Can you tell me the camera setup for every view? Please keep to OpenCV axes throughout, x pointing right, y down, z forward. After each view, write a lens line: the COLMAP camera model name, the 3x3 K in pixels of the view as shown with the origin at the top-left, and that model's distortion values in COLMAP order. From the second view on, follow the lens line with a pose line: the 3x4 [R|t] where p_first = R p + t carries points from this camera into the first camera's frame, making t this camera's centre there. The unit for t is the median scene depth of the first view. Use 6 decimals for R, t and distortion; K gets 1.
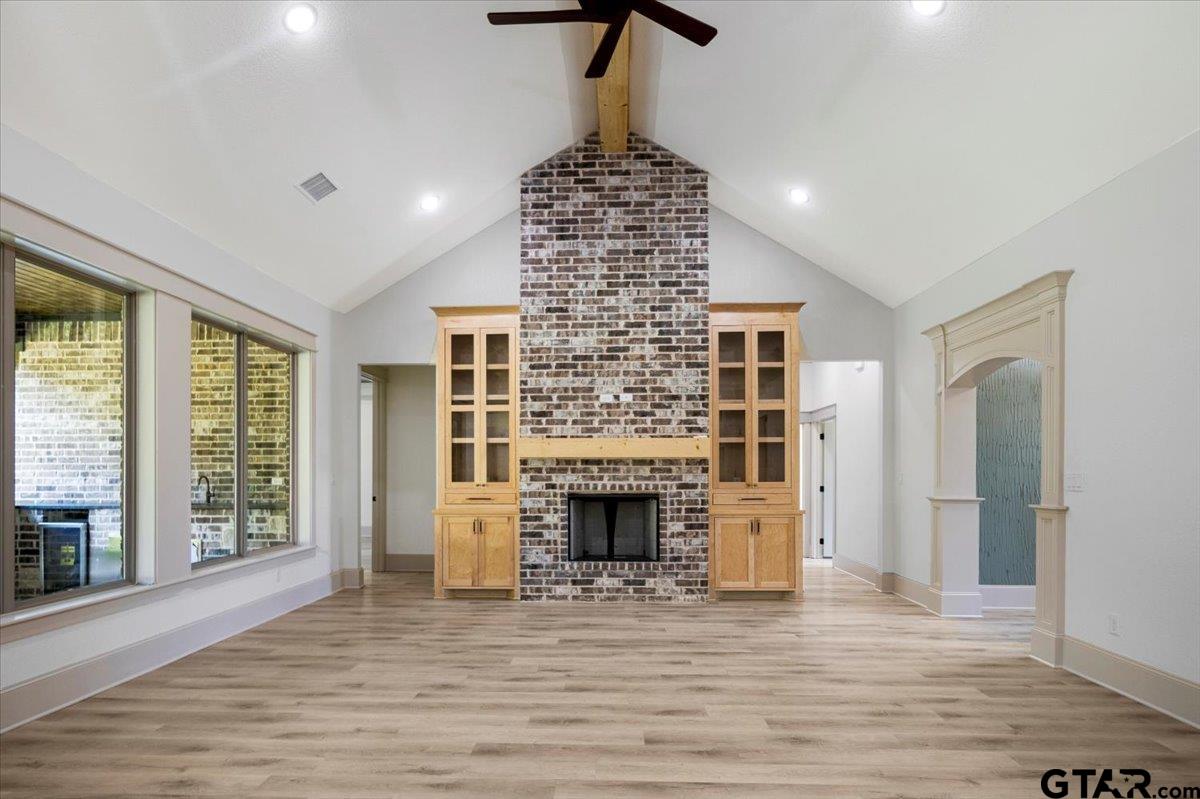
lens RADIAL K [[643.4, 0, 596.3], [0, 643.4, 475.9], [0, 0, 1]] dist [-0.003617, 0.001426]
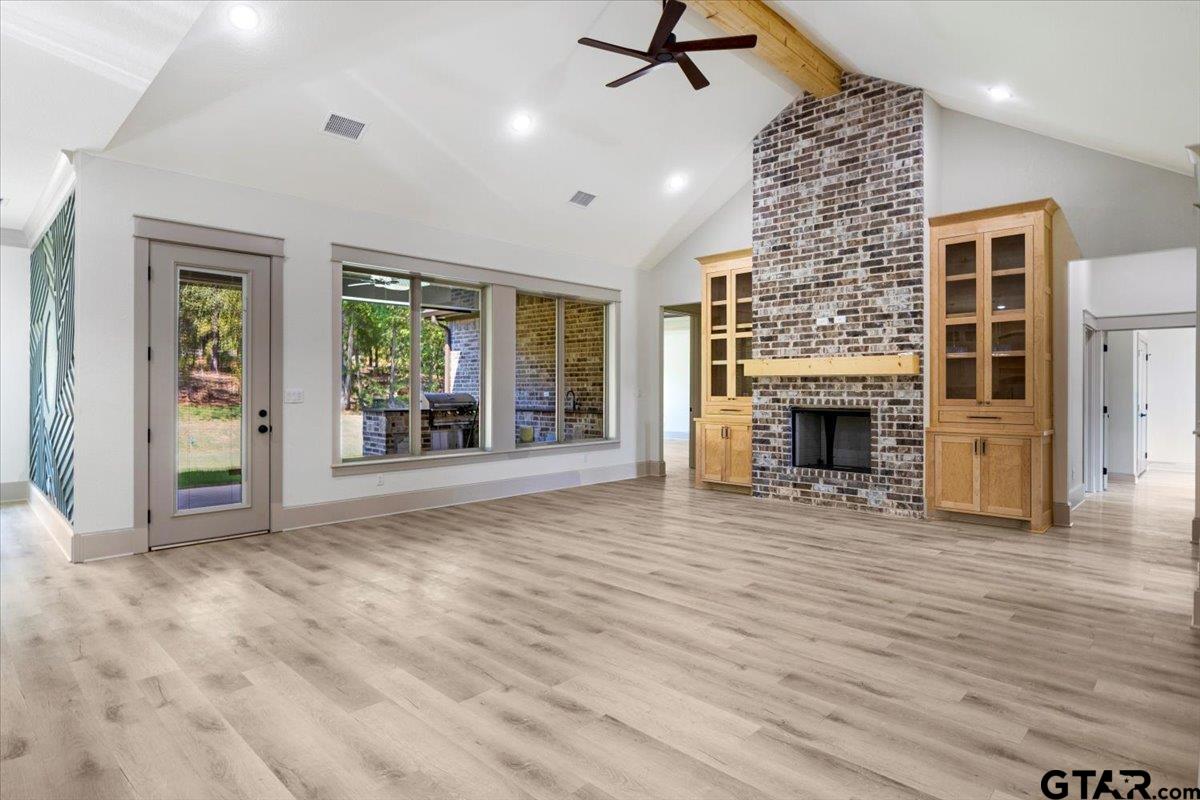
lens RADIAL K [[639.7, 0, 599.3], [0, 639.7, 395.2], [0, 0, 1]] dist [0.005835, 0.000791]
pose [[0.751690, 0.008731, -0.659459, 0.440838], [-0.007729, 0.999960, 0.004428, 0.003677], [0.659471, 0.001769, 0.751728, -0.075304]]
